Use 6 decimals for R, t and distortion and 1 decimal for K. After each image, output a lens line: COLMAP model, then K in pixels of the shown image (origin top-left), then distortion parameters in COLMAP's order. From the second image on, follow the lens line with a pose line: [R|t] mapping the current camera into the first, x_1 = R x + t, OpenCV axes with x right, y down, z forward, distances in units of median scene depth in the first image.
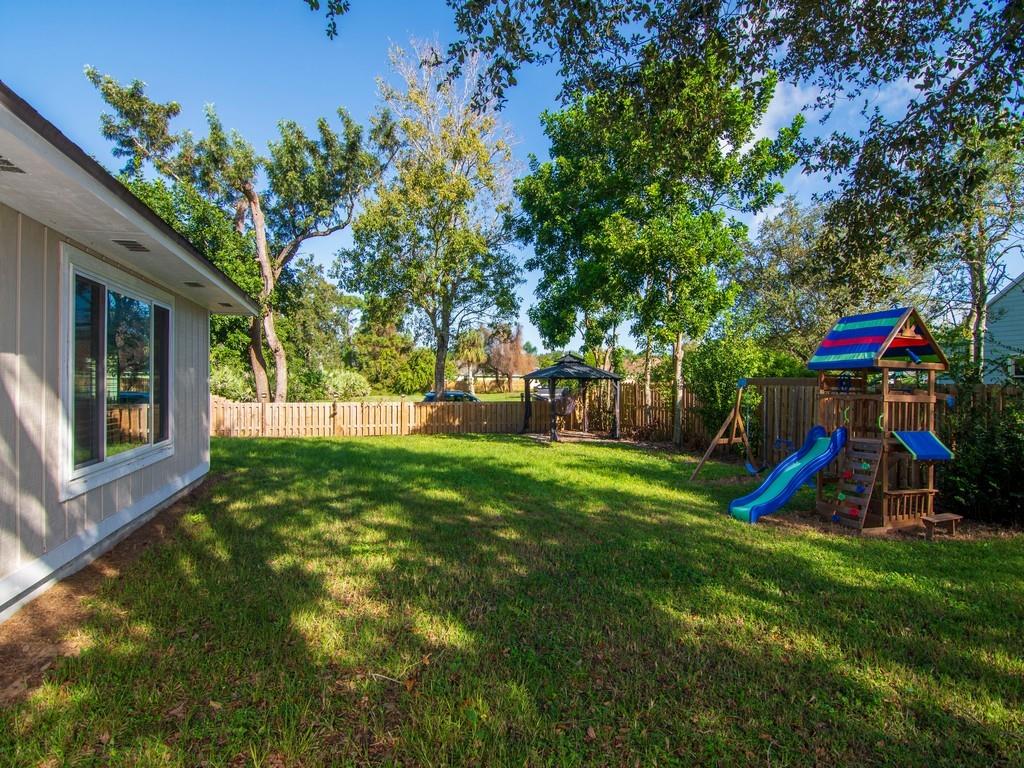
lens RADIAL K [[492.9, 0, 509.2], [0, 492.9, 387.8], [0, 0, 1]] dist [-0.005196, -0.000560]
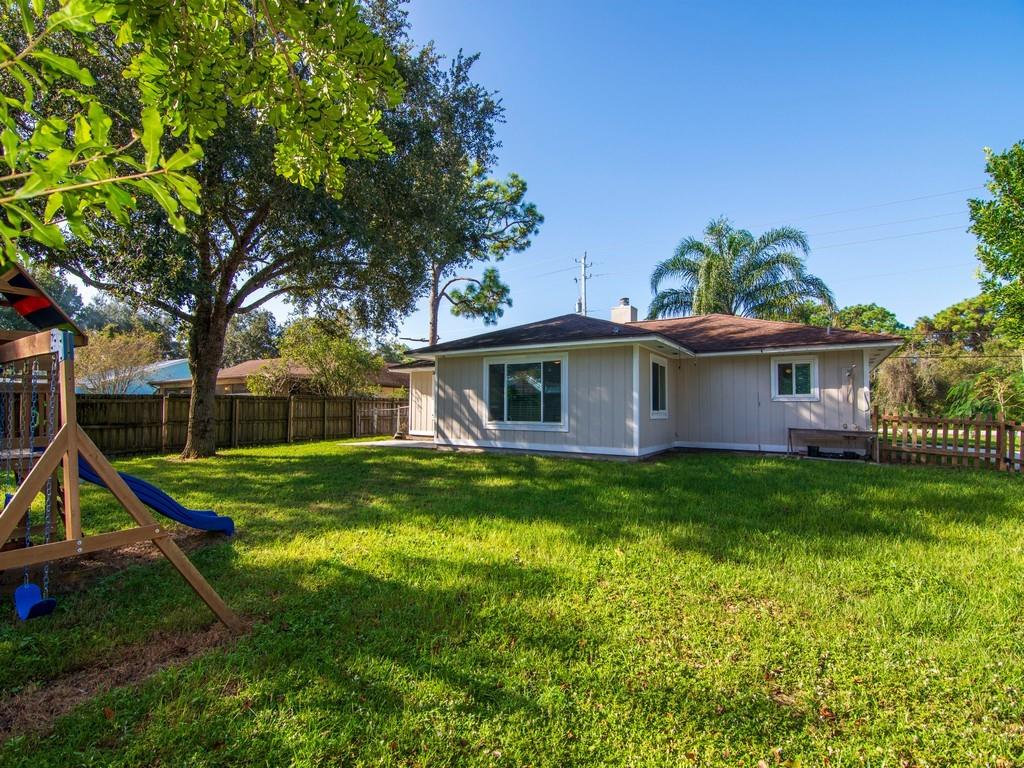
lens RADIAL K [[492.9, 0, 509.2], [0, 492.9, 387.8], [0, 0, 1]] dist [-0.005196, -0.000560]
pose [[-0.777482, -0.041504, -0.627535, 0.768991], [-0.019827, 0.998942, -0.041503, 0.044203], [0.628593, -0.019826, -0.777482, 2.478232]]
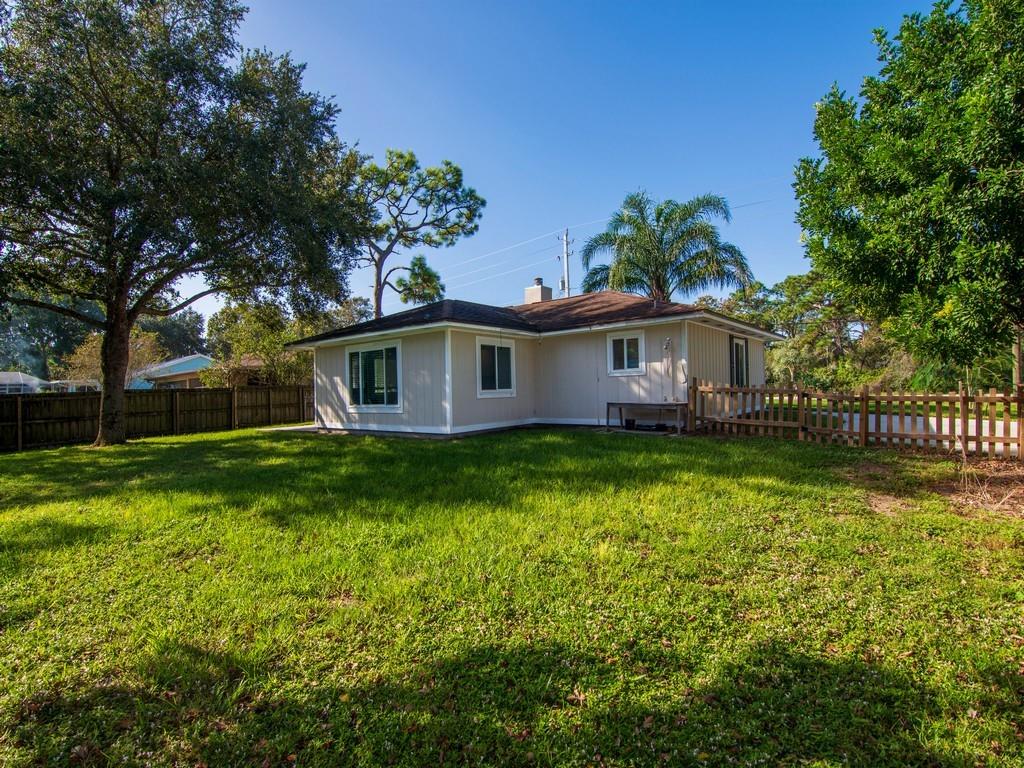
lens RADIAL K [[493.3, 0, 508.4], [0, 493.3, 382.5], [0, 0, 1]] dist [-0.007212, -0.000877]
pose [[-0.839141, 0.009875, -0.543824, 0.085425], [0.018196, 0.999785, -0.009922, 0.030444], [0.543610, -0.018221, -0.839140, 3.135545]]
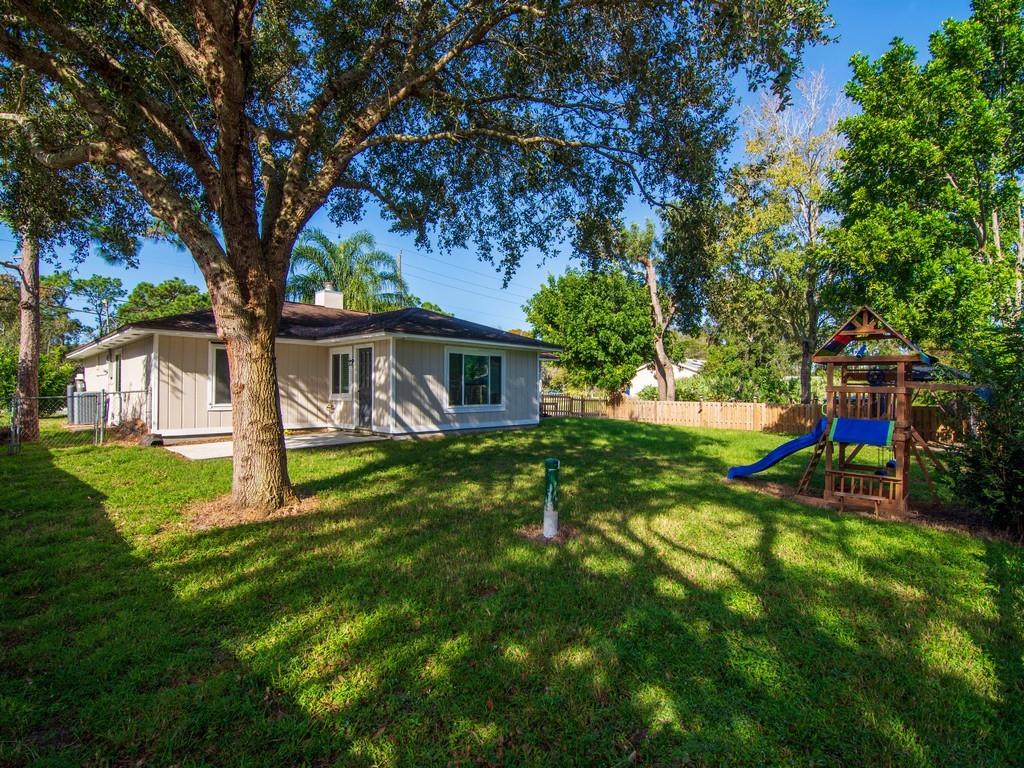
lens RADIAL K [[493.3, 0, 508.4], [0, 493.3, 382.5], [0, 0, 1]] dist [-0.007212, -0.000877]
pose [[0.477847, -0.020433, -0.878206, 1.691044], [-0.006870, 0.999612, -0.026995, 0.056873], [0.878416, 0.018933, 0.477521, -0.246238]]
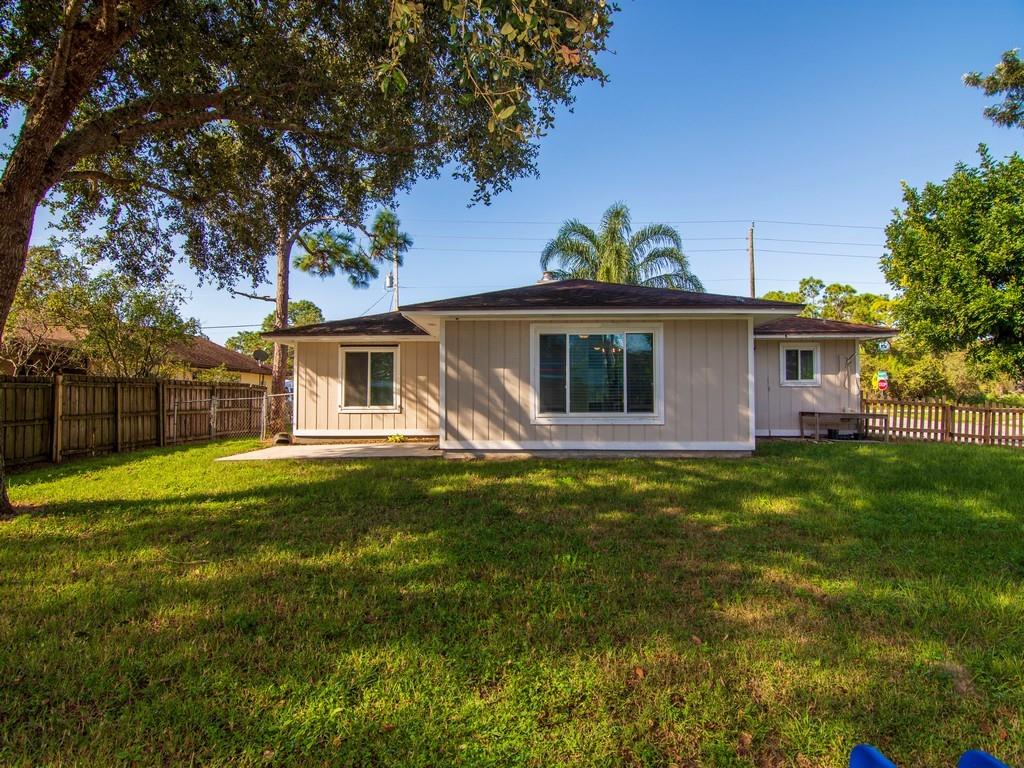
lens RADIAL K [[494.6, 0, 508.1], [0, 494.6, 384.5], [0, 0, 1]] dist [-0.010913, -0.004828]
pose [[-0.330882, -0.032968, -0.943096, 0.977832], [-0.010119, 0.999456, -0.031388, 0.063679], [0.943618, -0.000842, -0.331035, 1.094431]]
